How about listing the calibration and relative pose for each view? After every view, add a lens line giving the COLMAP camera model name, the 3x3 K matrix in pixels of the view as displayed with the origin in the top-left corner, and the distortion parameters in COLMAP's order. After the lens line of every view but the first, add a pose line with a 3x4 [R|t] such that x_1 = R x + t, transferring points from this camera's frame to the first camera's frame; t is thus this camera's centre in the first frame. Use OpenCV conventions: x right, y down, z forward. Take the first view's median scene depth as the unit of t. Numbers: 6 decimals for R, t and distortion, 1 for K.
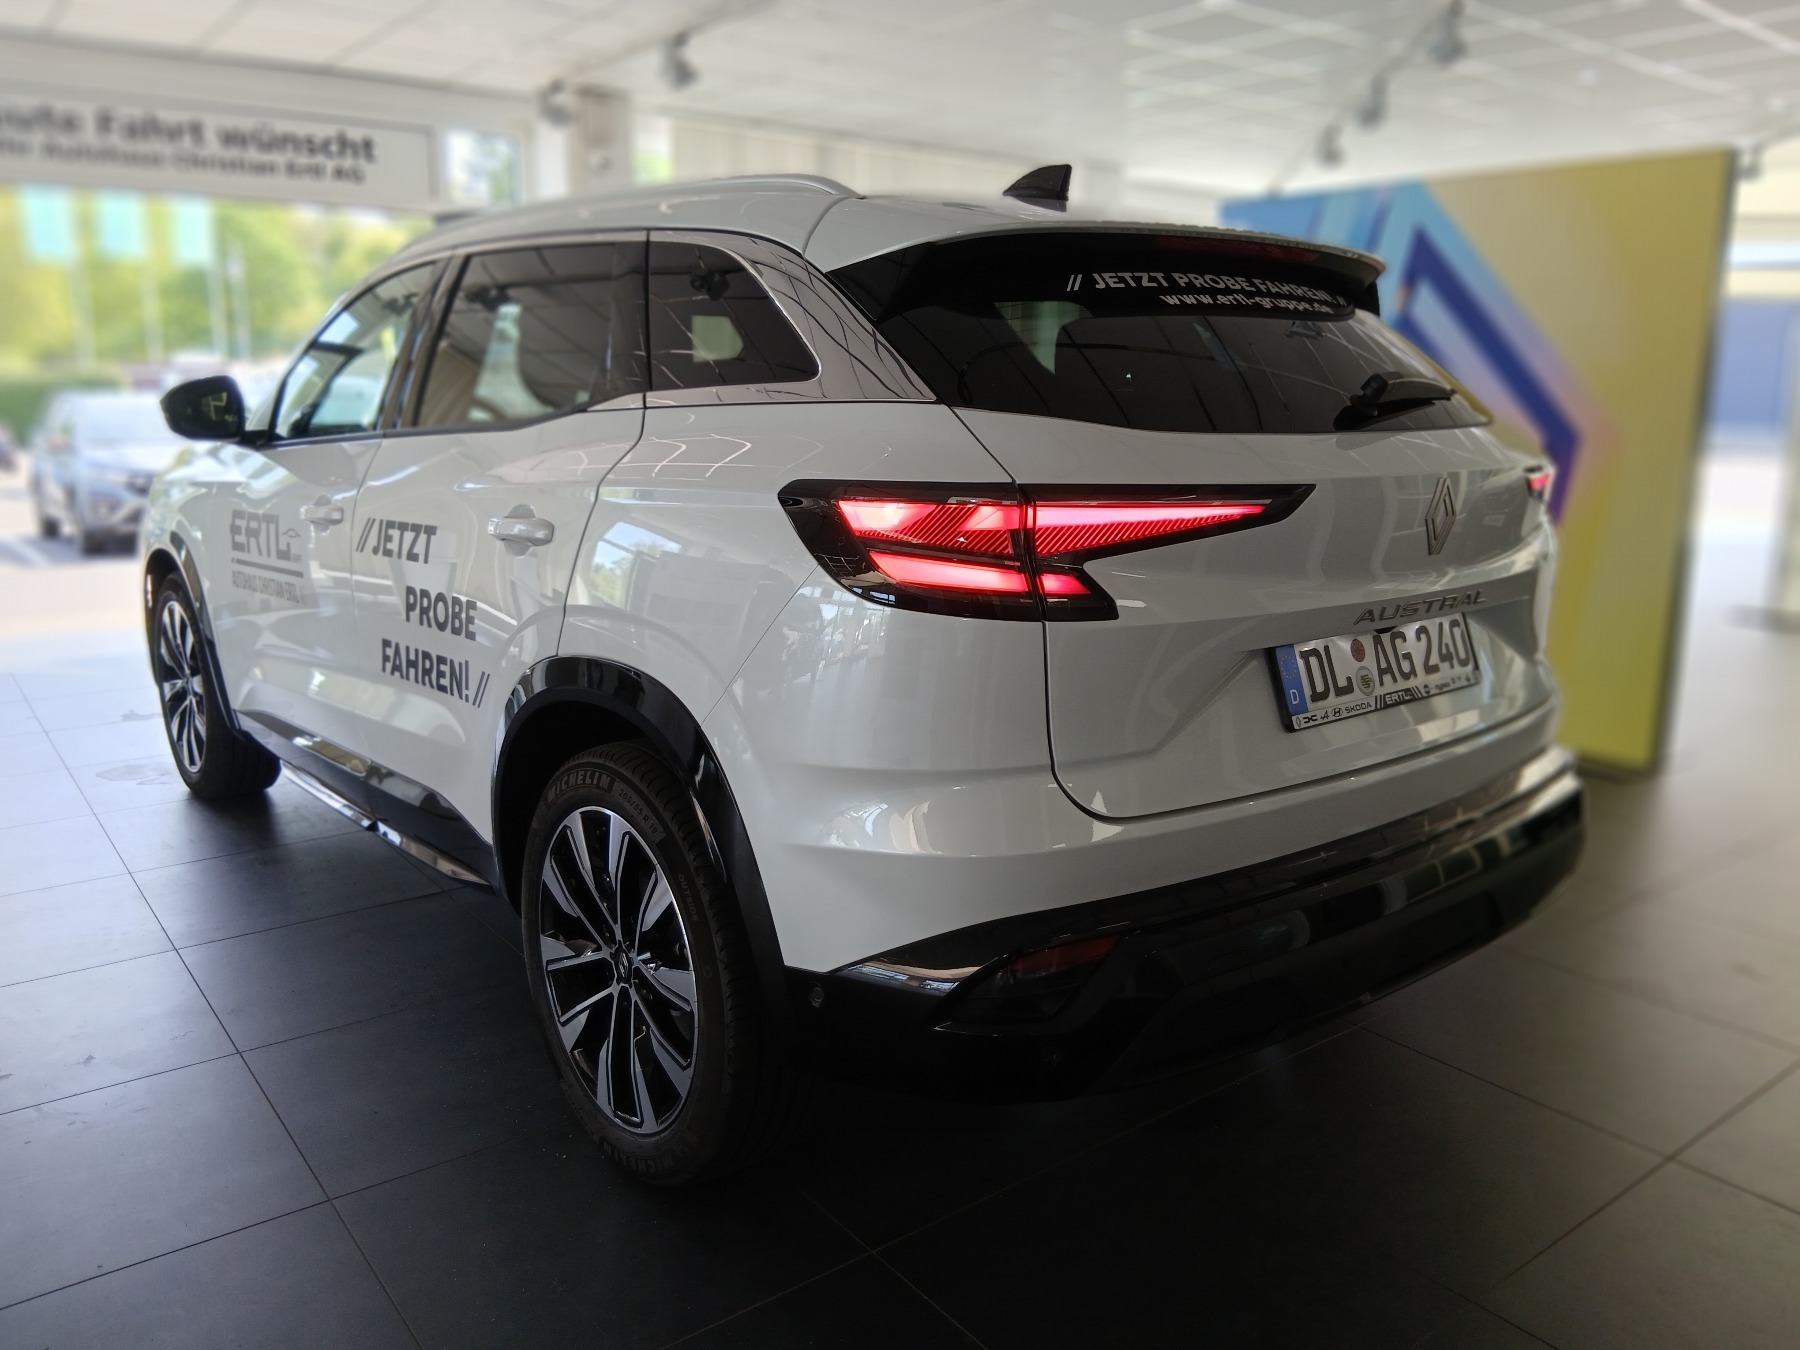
lens RADIAL K [[1425.5, 0, 900.1], [0, 1425.5, 675.7], [0, 0, 1]] dist [0.023887, -0.046478]
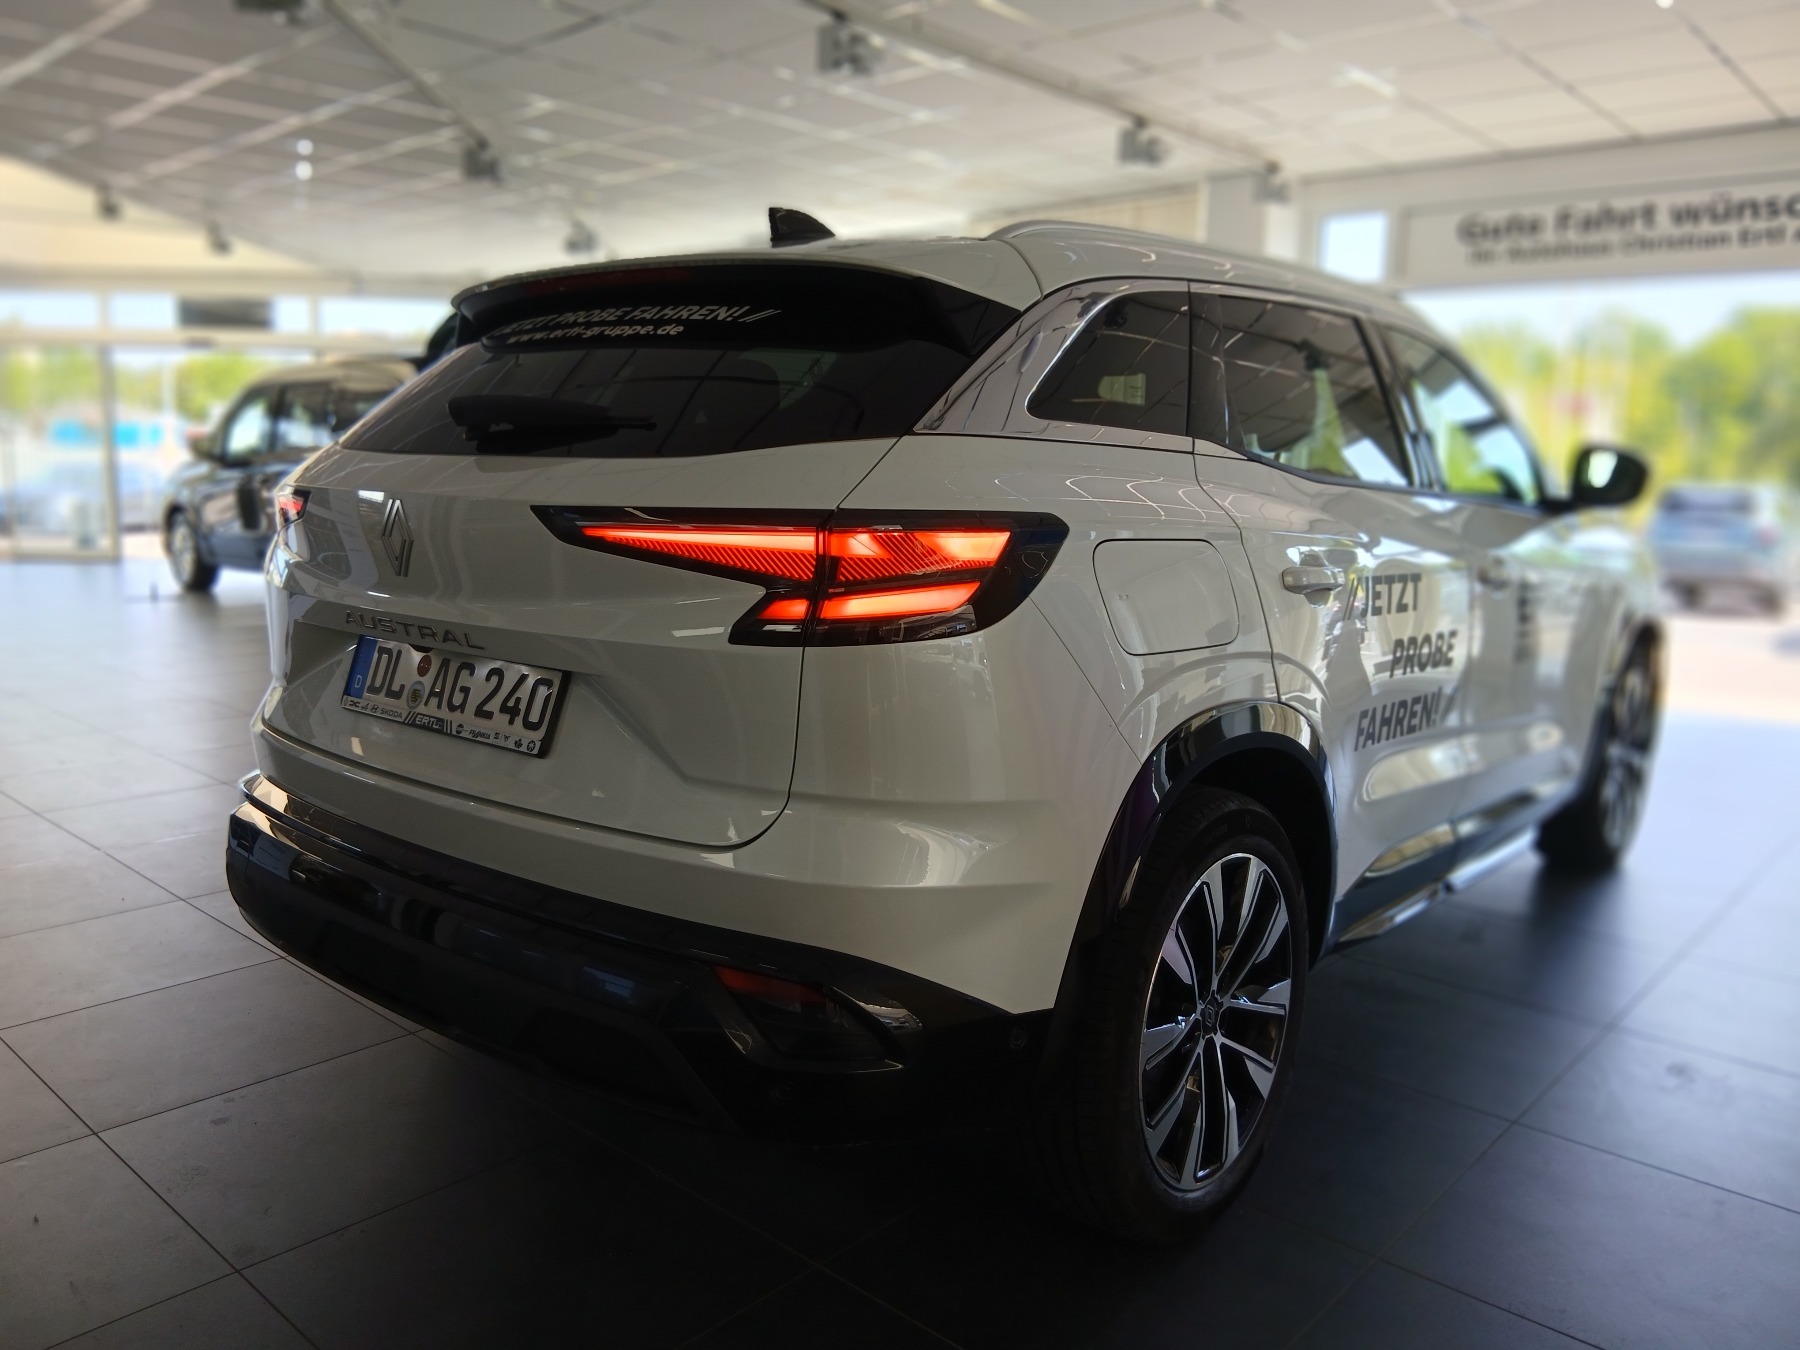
lens RADIAL K [[1425.5, 0, 895.7], [0, 1425.5, 665.5], [0, 0, 1]] dist [0.023887, -0.046478]
pose [[0.178743, 0.146626, -0.972909, 1.310414], [-0.221583, 0.969429, 0.105393, -0.190747], [0.958620, 0.196742, 0.205769, 1.059890]]
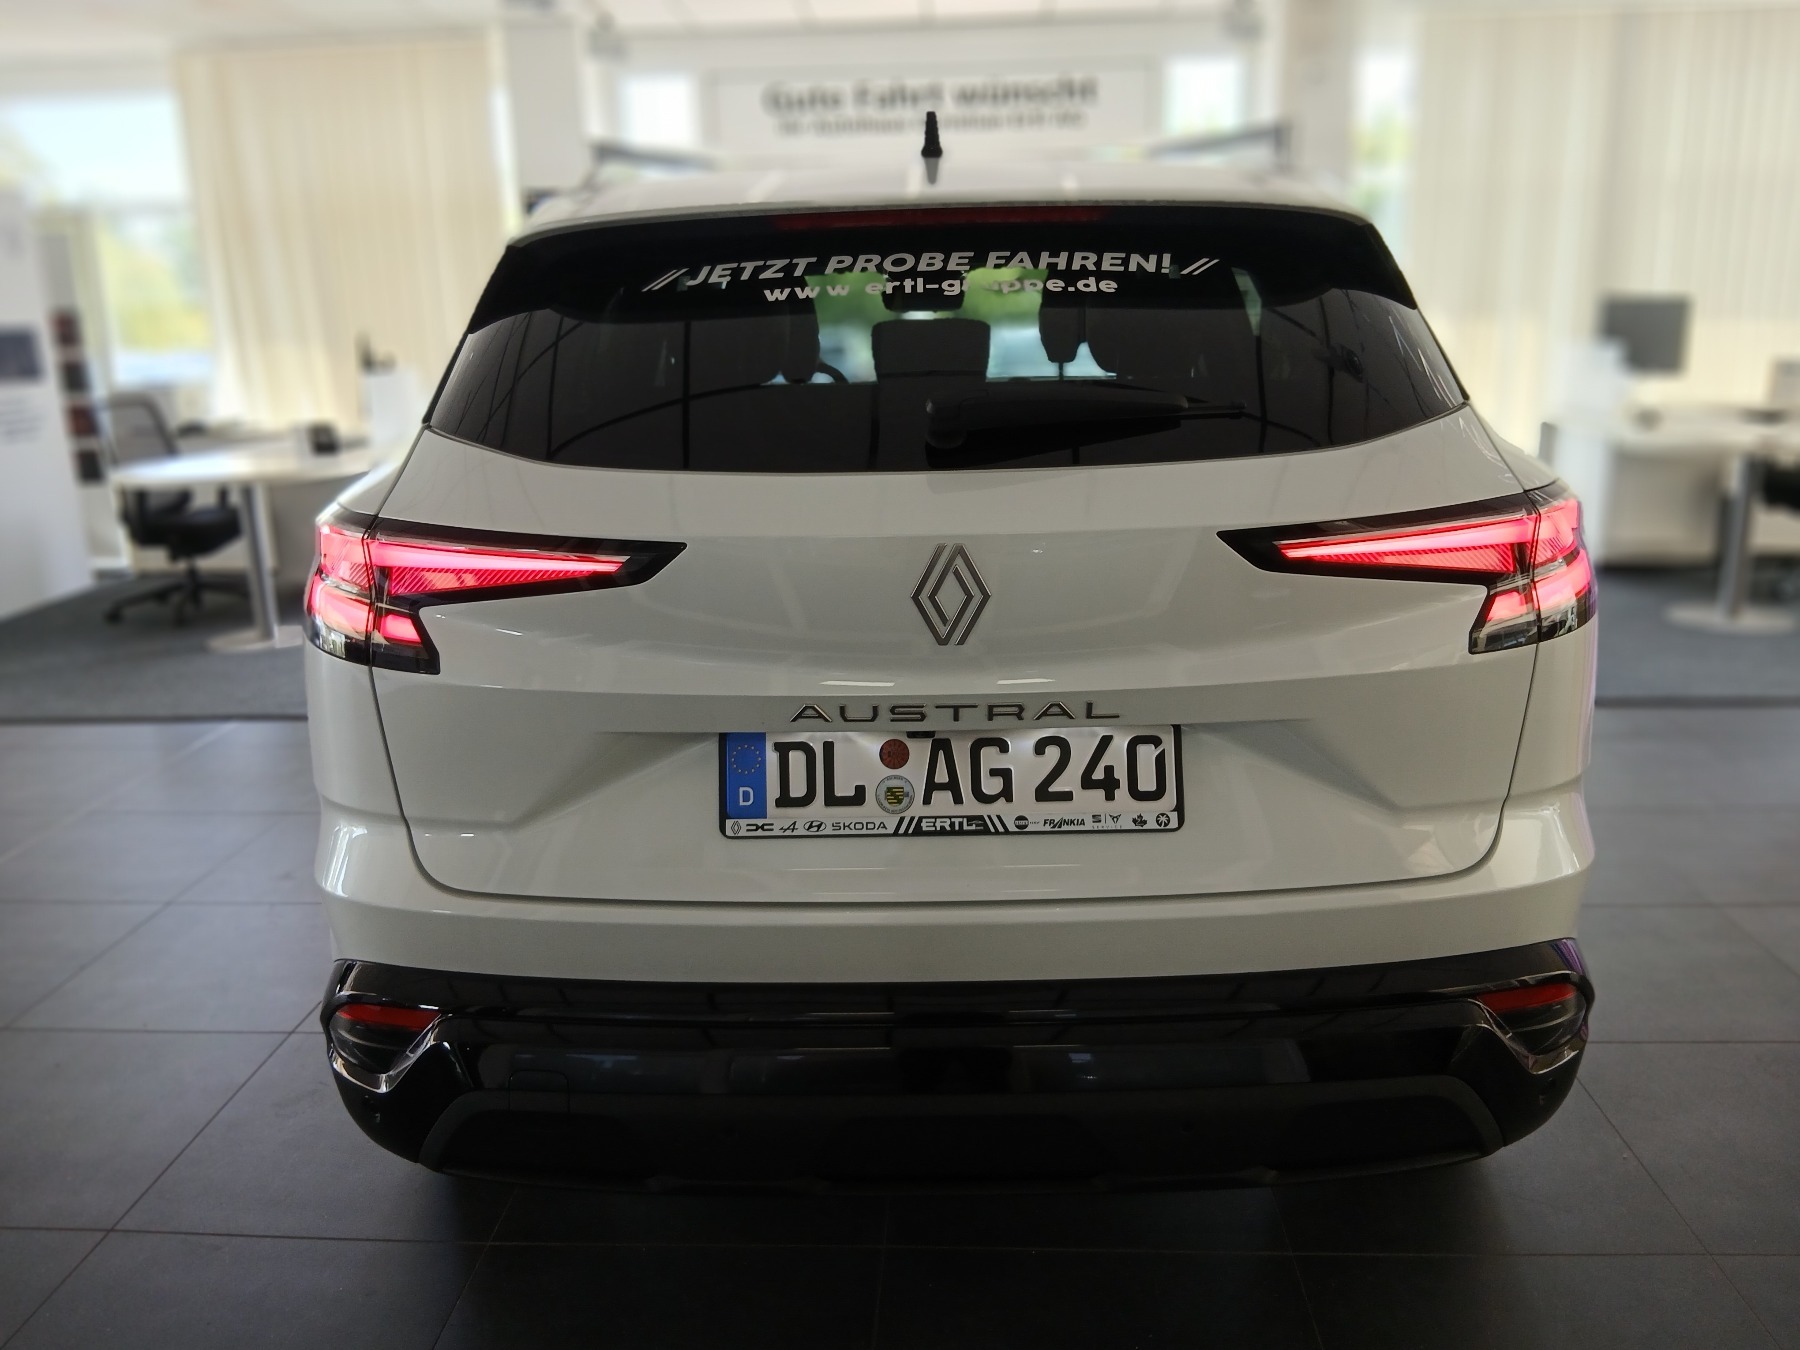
lens RADIAL K [[1425.5, 0, 887.8], [0, 1425.5, 684.0], [0, 0, 1]] dist [0.023887, -0.046478]
pose [[0.754304, 0.148706, -0.639462, 0.764836], [-0.105796, 0.988813, 0.105151, -0.128740], [0.647945, -0.011663, 0.761598, 0.393501]]
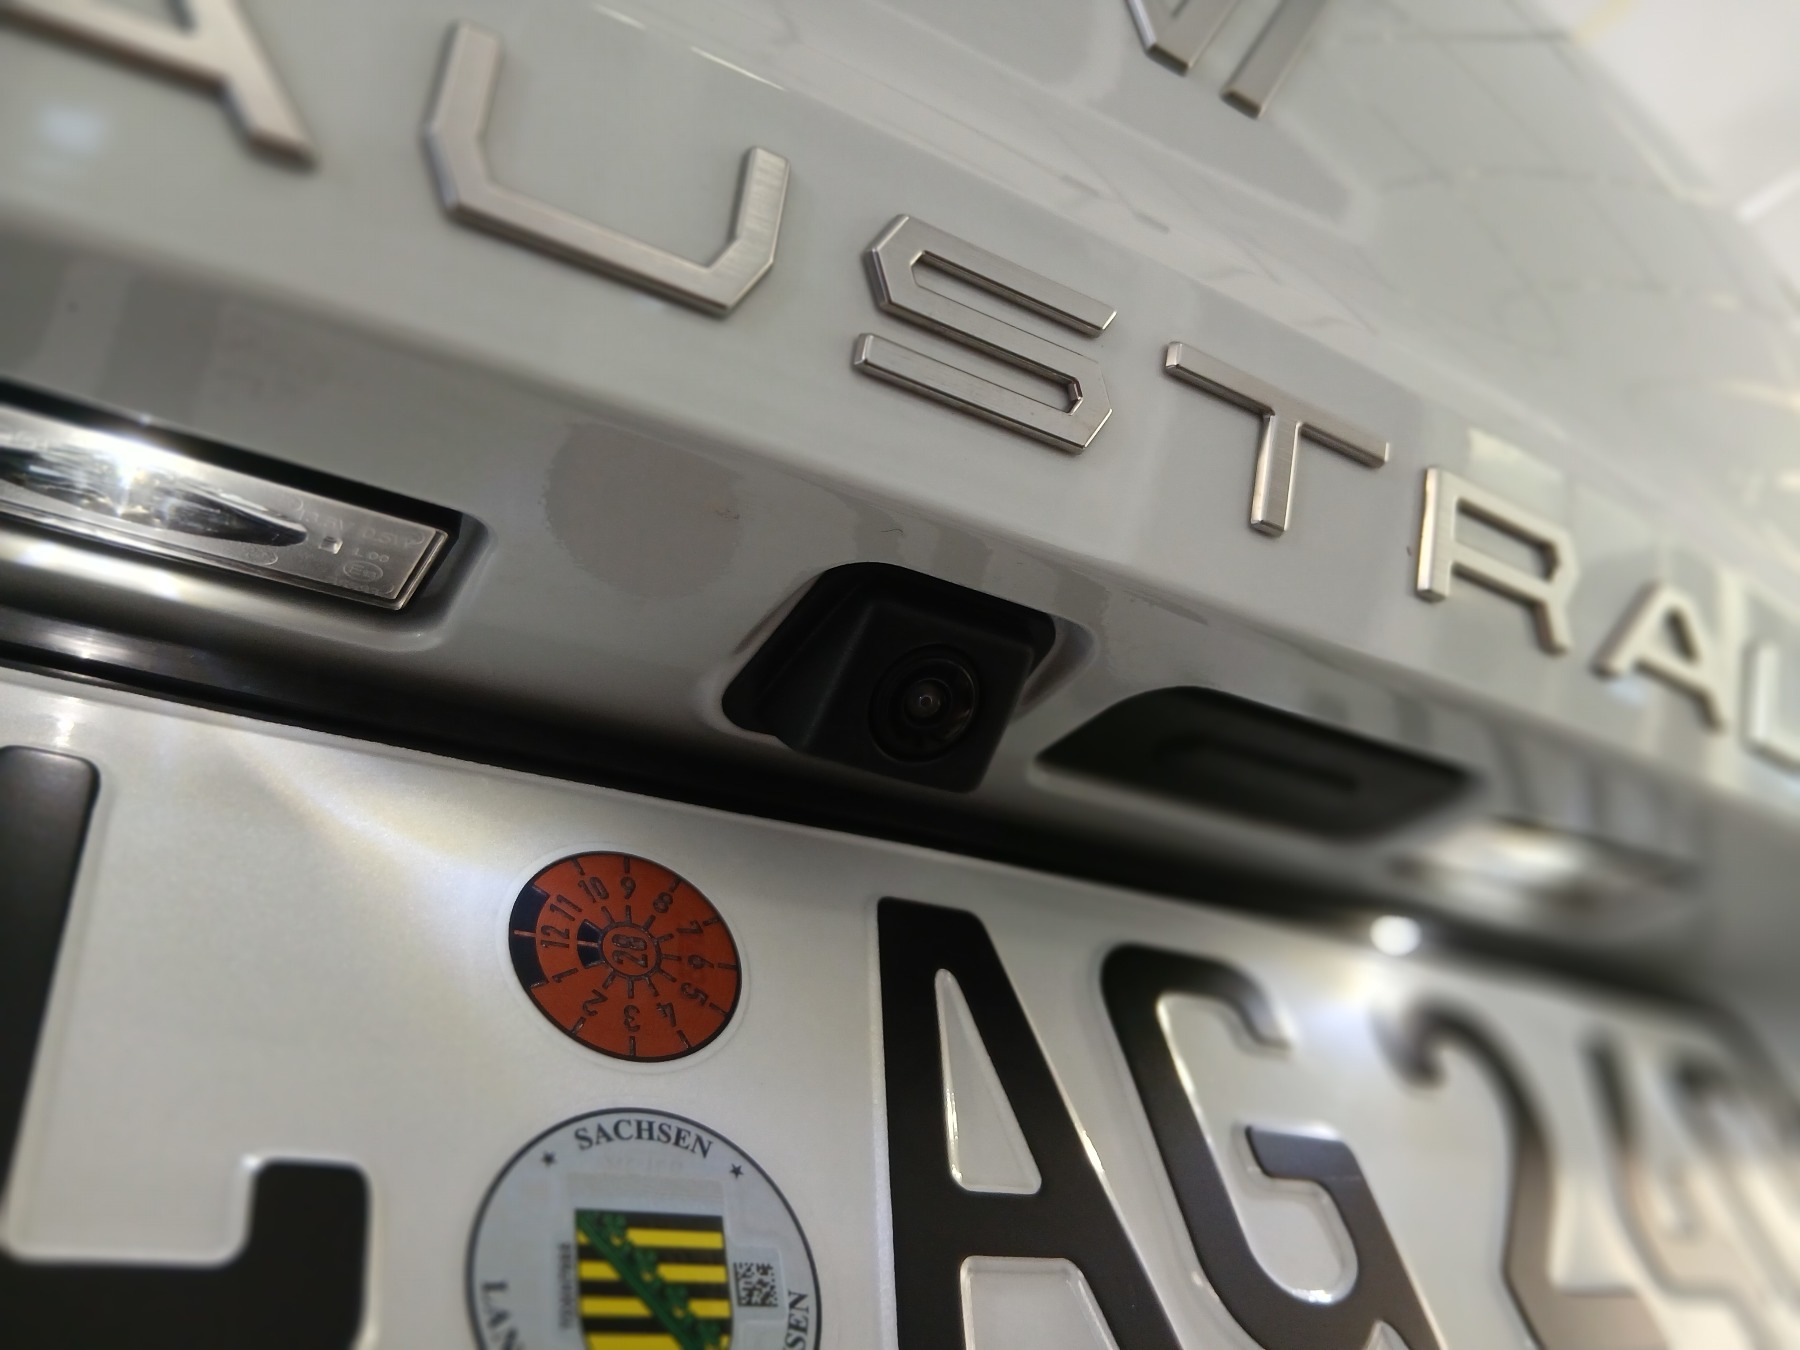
lens RADIAL K [[1425.5, 0, 901.1], [0, 1425.5, 678.2], [0, 0, 1]] dist [0.023887, -0.046478]
pose [[0.991875, -0.060362, -0.111983, 0.333359], [-0.019876, 0.795921, -0.605074, 0.023735], [0.125653, 0.602383, 0.788255, 0.872775]]
